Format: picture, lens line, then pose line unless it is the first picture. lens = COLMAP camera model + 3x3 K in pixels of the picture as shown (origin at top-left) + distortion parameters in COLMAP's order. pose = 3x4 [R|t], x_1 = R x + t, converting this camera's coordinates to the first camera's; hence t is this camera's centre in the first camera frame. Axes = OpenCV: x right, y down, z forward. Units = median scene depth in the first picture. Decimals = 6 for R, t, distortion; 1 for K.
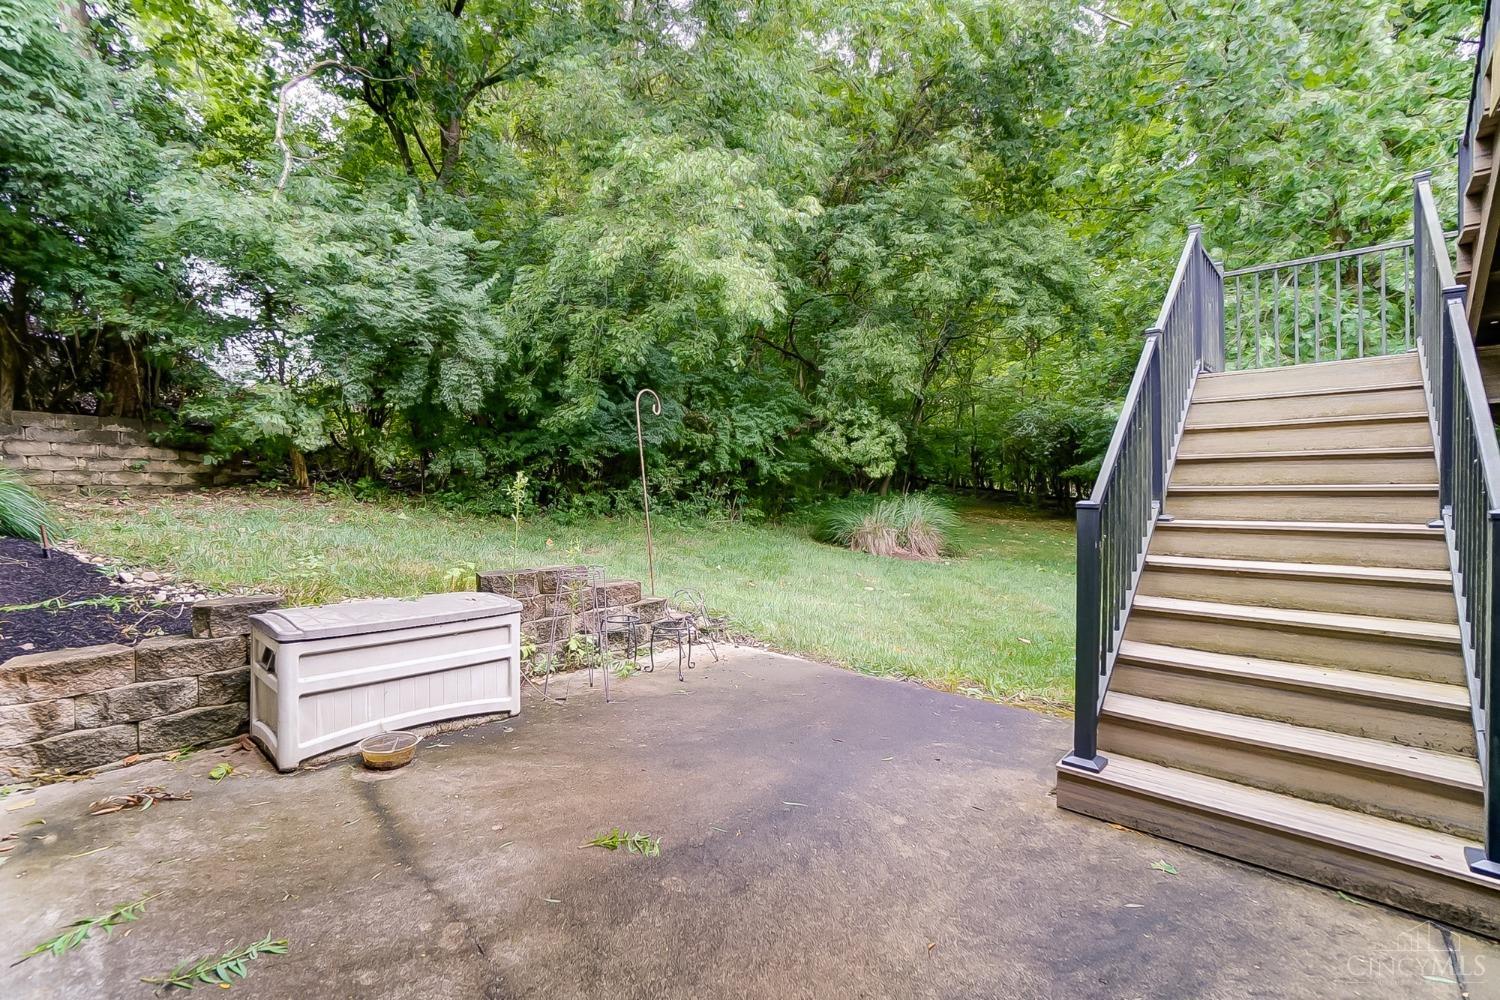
lens RADIAL K [[676.9, 0, 748.0], [0, 676.9, 499.0], [0, 0, 1]] dist [-0.003525, -0.000164]
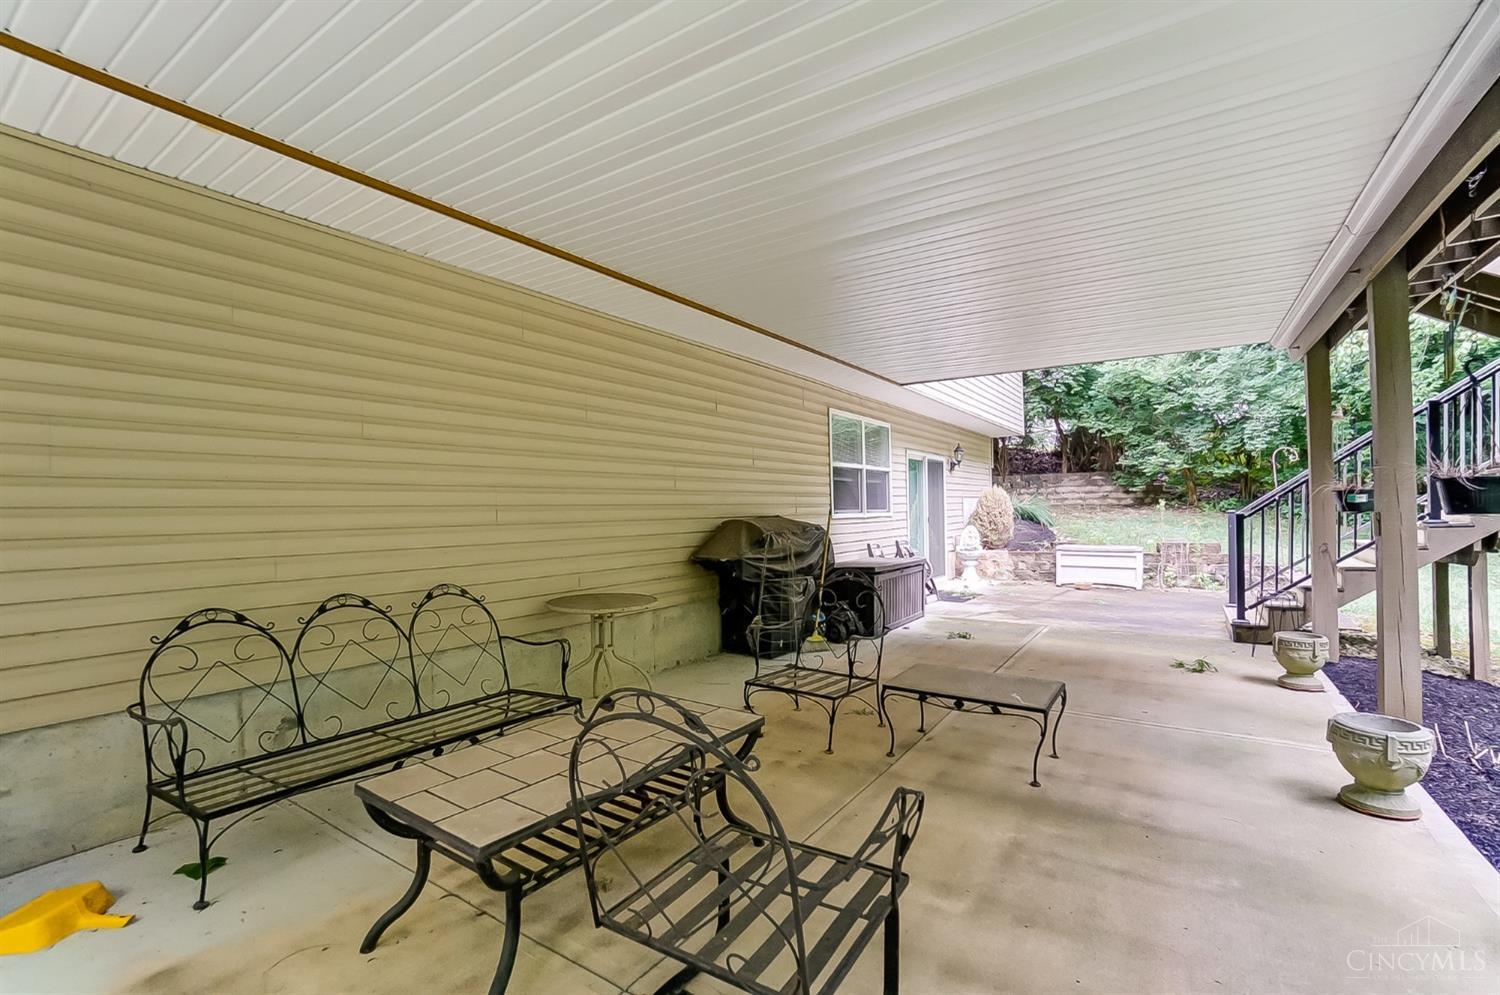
lens RADIAL K [[676.9, 0, 748.1], [0, 676.9, 504.2], [0, 0, 1]] dist [-0.003525, -0.000164]
pose [[0.188580, -0.010606, -0.982000, 3.307467], [-0.005813, 0.999912, -0.011916, 0.033468], [0.982041, 0.007955, 0.188502, -1.663454]]
